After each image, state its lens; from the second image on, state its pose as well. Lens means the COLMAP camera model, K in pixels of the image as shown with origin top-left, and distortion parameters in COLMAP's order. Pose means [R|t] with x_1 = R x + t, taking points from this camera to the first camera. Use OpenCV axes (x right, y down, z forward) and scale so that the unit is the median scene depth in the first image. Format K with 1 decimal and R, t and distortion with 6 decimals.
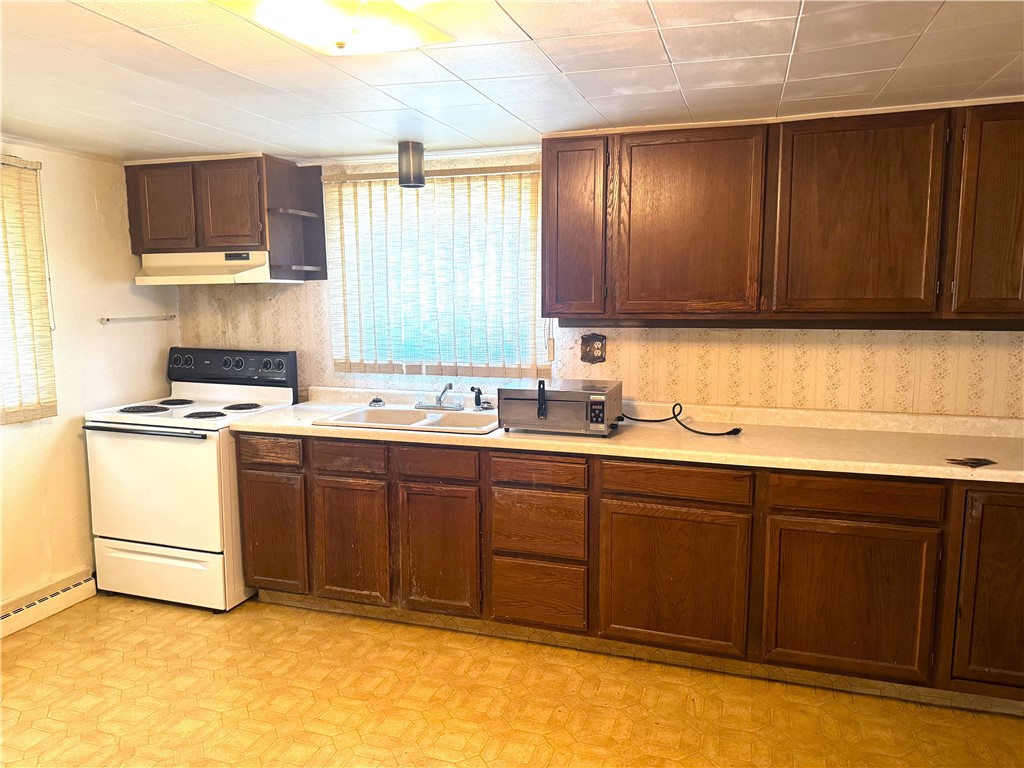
lens RADIAL K [[712.7, 0, 506.6], [0, 712.7, 384.6], [0, 0, 1]] dist [0.042901, -0.077536]
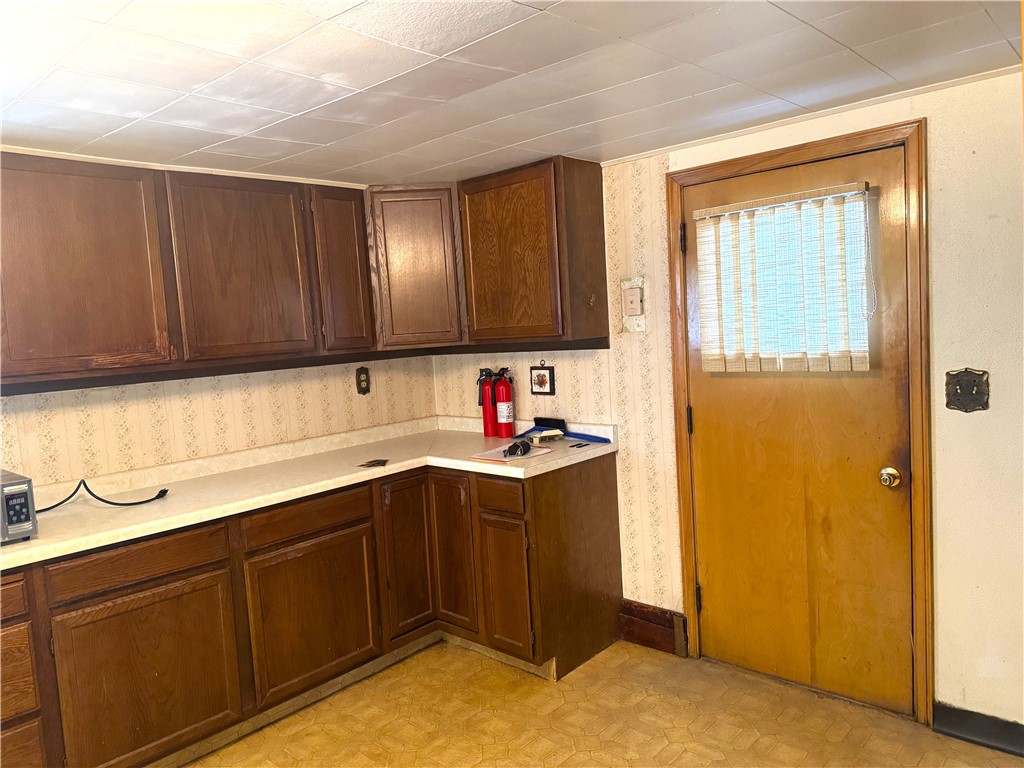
lens RADIAL K [[713.5, 0, 512.0], [0, 713.5, 384.0], [0, 0, 1]] dist [0.100183, -0.143177]
pose [[0.405072, -0.095197, 0.909315, -0.324722], [0.176979, 0.983918, 0.024168, -0.015433], [-0.896992, 0.151140, 0.415405, 0.188523]]
